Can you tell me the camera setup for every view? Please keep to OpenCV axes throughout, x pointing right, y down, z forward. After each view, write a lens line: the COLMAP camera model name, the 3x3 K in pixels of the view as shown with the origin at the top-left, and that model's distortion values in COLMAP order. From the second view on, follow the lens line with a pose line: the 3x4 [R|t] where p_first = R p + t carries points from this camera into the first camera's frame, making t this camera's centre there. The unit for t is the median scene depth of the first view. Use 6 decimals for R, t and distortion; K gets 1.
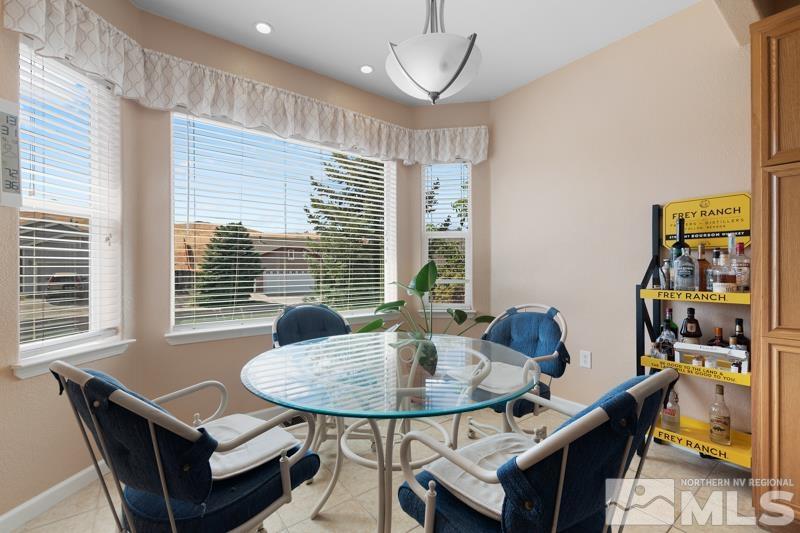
lens RADIAL K [[347.8, 0, 403.5], [0, 347.8, 264.9], [0, 0, 1]] dist [0.003585, -0.003166]
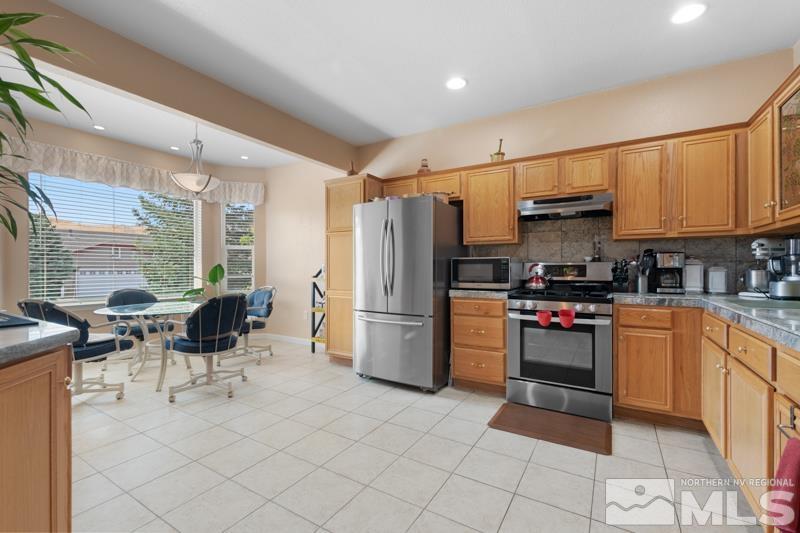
lens RADIAL K [[347.8, 0, 404.9], [0, 347.8, 267.8], [0, 0, 1]] dist [0.003585, -0.003166]
pose [[0.928825, 0.001476, 0.370516, 0.305776], [-0.004286, 0.999968, 0.006762, -0.008523], [-0.370495, -0.007868, 0.928801, -0.974779]]
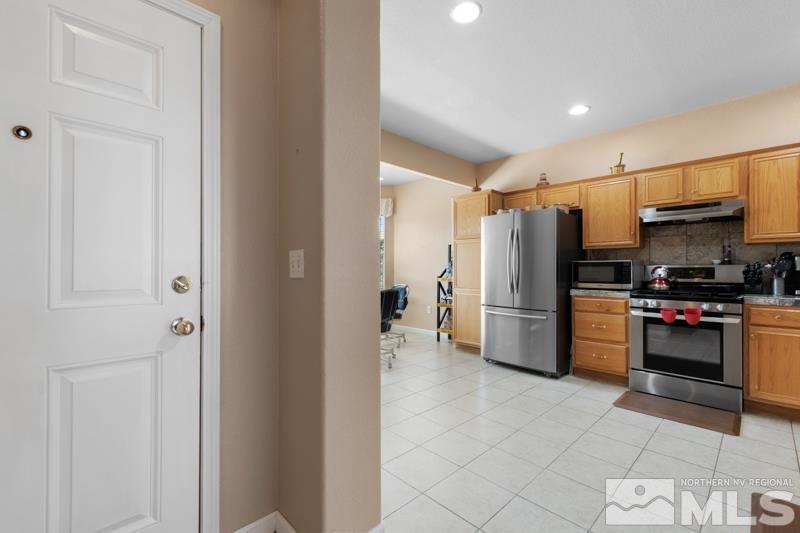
lens RADIAL K [[347.8, 0, 401.6], [0, 347.8, 267.2], [0, 0, 1]] dist [0.003585, -0.003166]
pose [[0.993055, 0.004580, 0.117560, 0.073418], [-0.004911, 0.999985, 0.002524, -0.011667], [-0.117547, -0.003083, 0.993063, -1.195949]]
